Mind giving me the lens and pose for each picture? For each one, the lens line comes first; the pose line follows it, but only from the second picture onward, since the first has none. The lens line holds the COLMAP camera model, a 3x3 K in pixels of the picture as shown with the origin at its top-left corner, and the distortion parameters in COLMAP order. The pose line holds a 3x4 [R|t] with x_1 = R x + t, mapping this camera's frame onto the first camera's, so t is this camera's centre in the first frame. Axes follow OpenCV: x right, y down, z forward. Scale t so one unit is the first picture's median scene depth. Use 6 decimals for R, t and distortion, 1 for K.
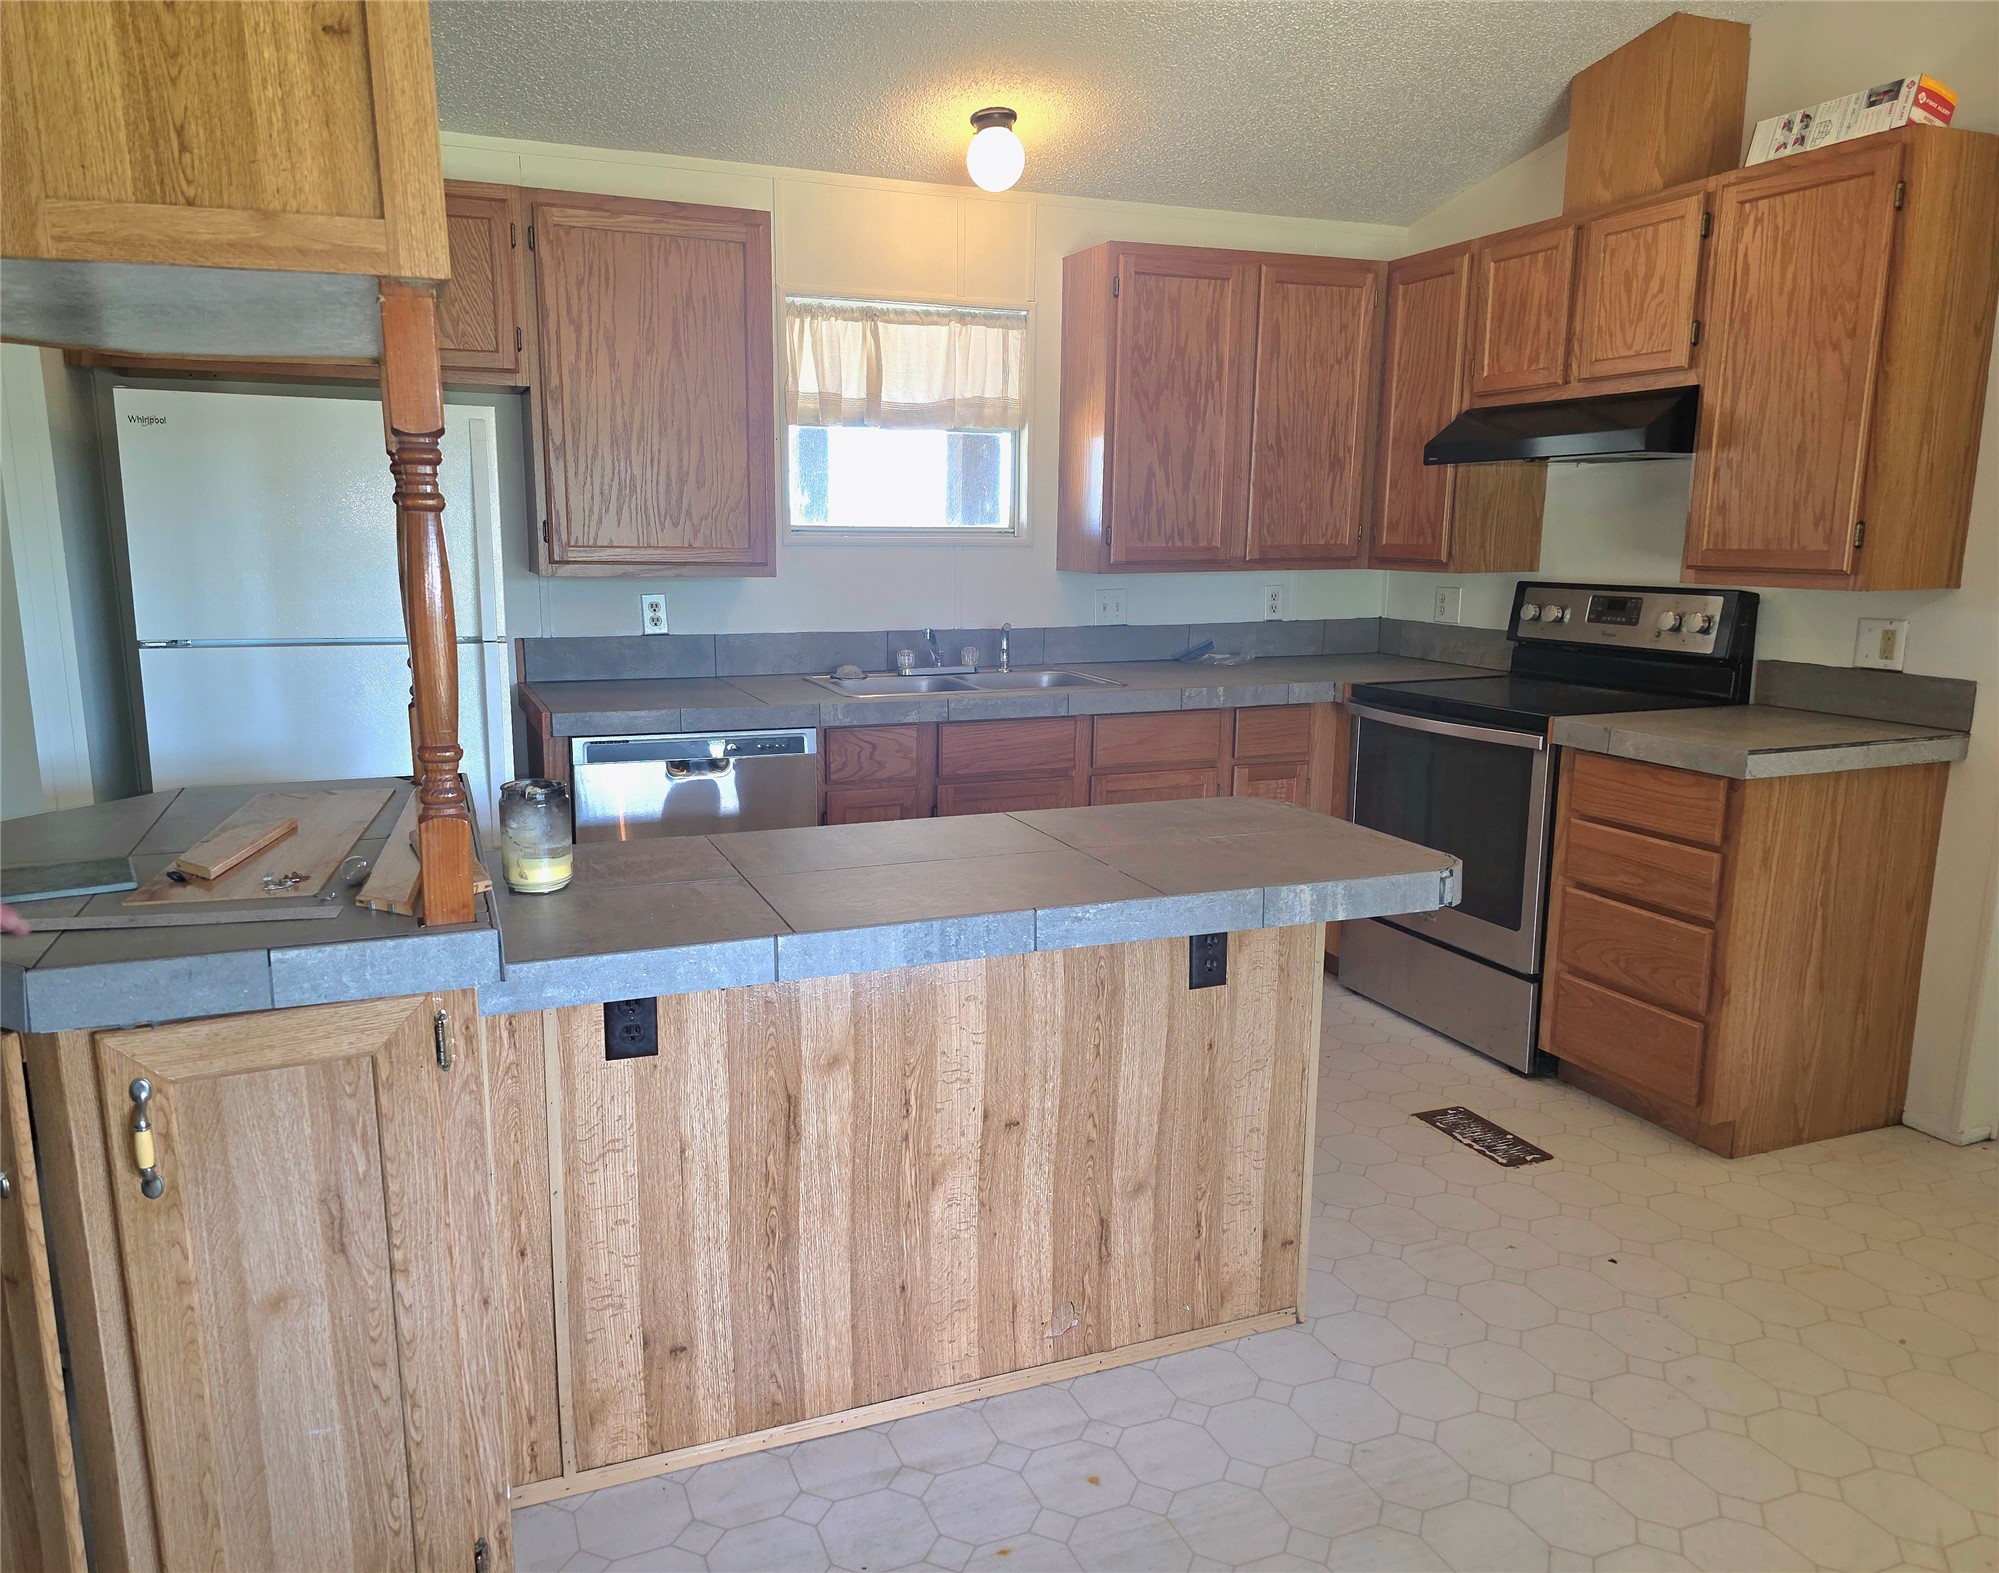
lens RADIAL K [[1421.0, 0, 999.5], [0, 1421.0, 786.5], [0, 0, 1]] dist [0.004323, 0.002520]
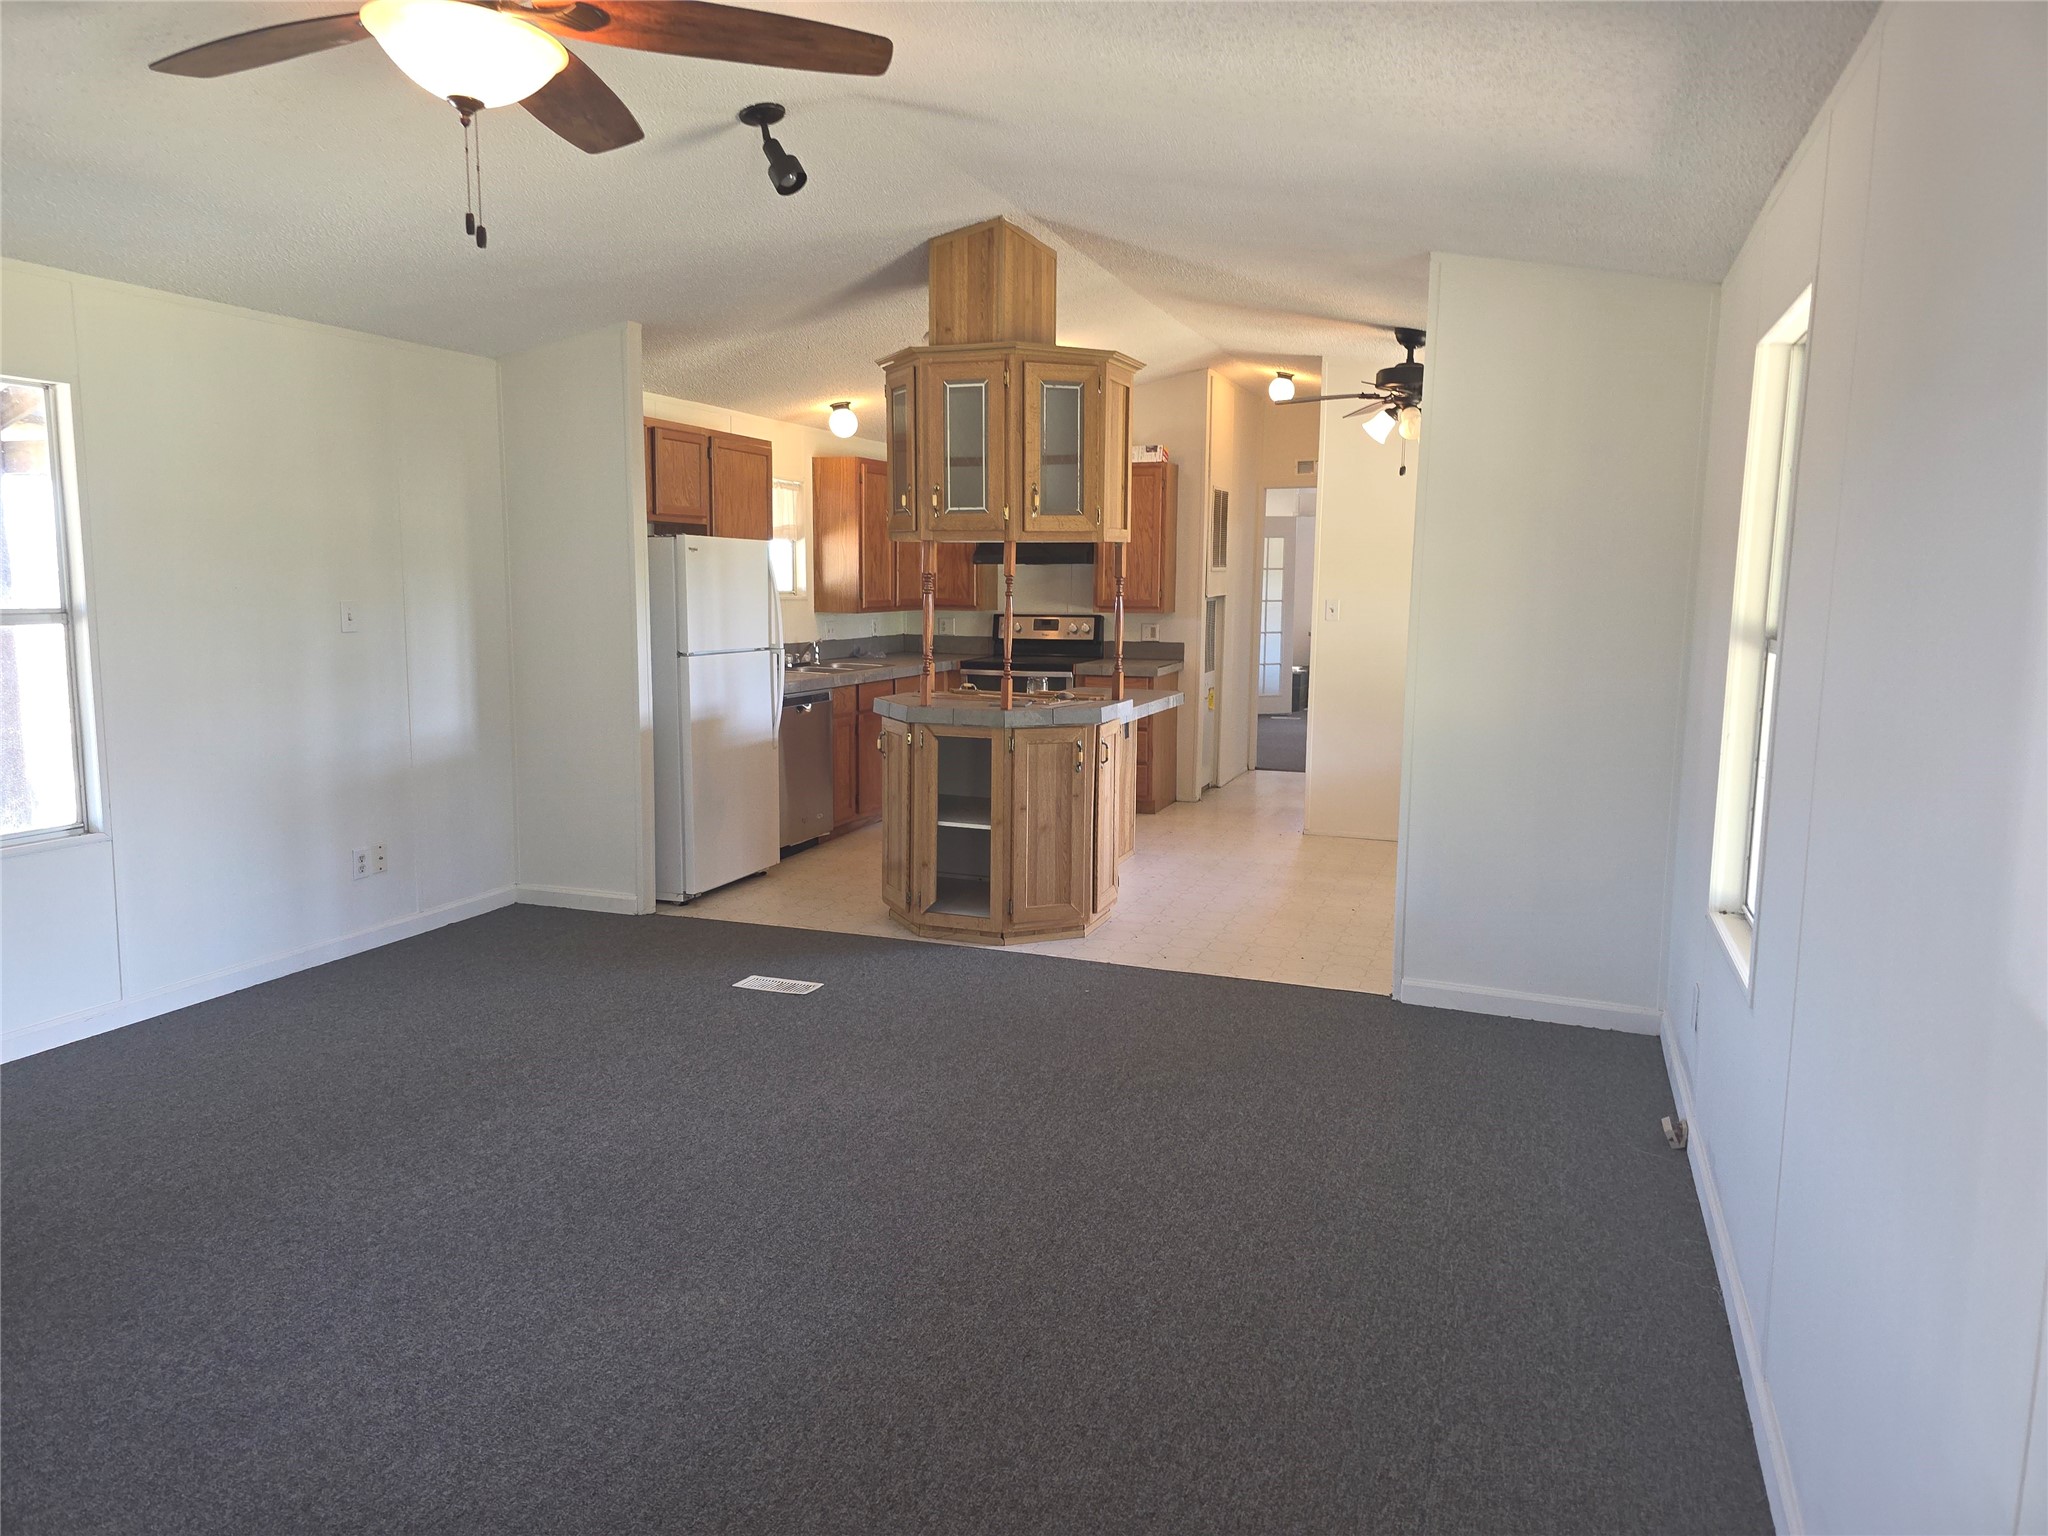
lens RADIAL K [[1390.8, 0, 1024.0], [0, 1390.8, 768.0], [0, 0, 1]] dist [0.077762, -0.074455]
pose [[0.660329, -0.100947, 0.744161, -1.484538], [0.127604, 0.991597, 0.021284, 0.068913], [-0.740056, 0.080903, 0.667661, -0.581487]]
